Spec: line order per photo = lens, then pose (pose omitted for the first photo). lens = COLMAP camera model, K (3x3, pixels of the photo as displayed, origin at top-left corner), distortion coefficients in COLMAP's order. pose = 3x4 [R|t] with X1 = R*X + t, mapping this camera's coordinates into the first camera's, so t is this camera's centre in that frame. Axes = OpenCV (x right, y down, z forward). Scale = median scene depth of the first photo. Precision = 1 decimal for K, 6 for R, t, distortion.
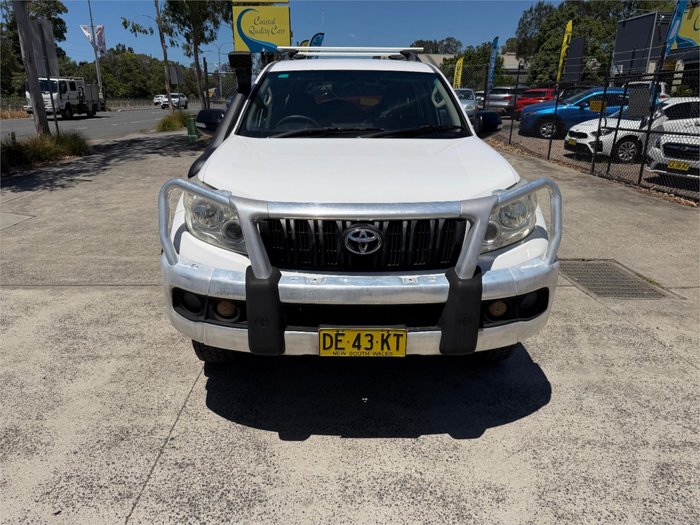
lens RADIAL K [[497.4, 0, 342.7], [0, 497.4, 258.1], [0, 0, 1]] dist [0.019209, -0.028304]
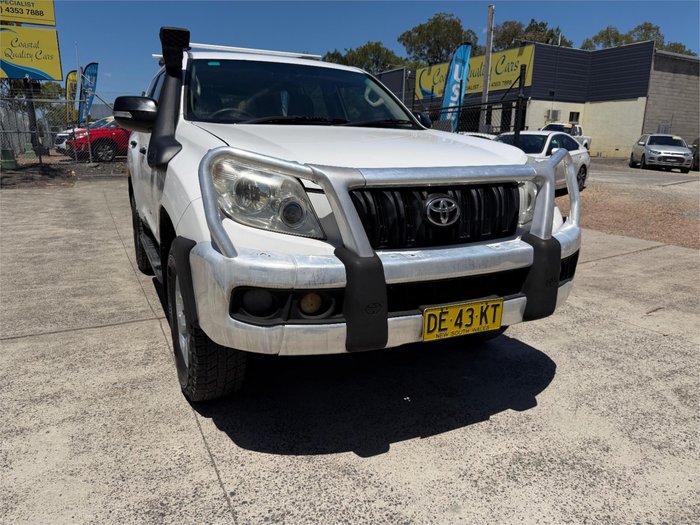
lens RADIAL K [[497.4, 0, 349.2], [0, 497.4, 267.4], [0, 0, 1]] dist [0.019209, -0.028304]
pose [[0.902241, -0.096965, 0.420189, -0.466476], [0.123645, 0.991649, -0.036657, 0.073407], [-0.413126, 0.085028, 0.906696, 0.217494]]
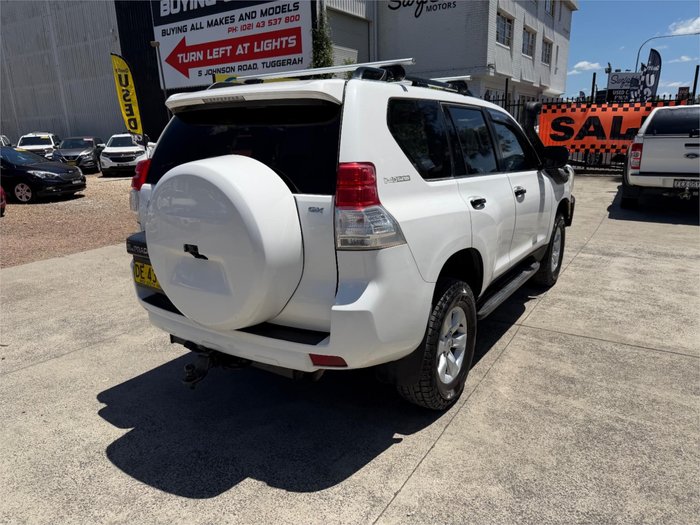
lens RADIAL K [[497.4, 0, 343.2], [0, 497.4, 260.5], [0, 0, 1]] dist [0.019209, -0.028304]
pose [[-0.821387, -0.128180, 0.555781, -0.819746], [0.196016, 0.851634, 0.486104, -1.122828], [-0.535631, 0.508222, -0.674396, 3.337865]]
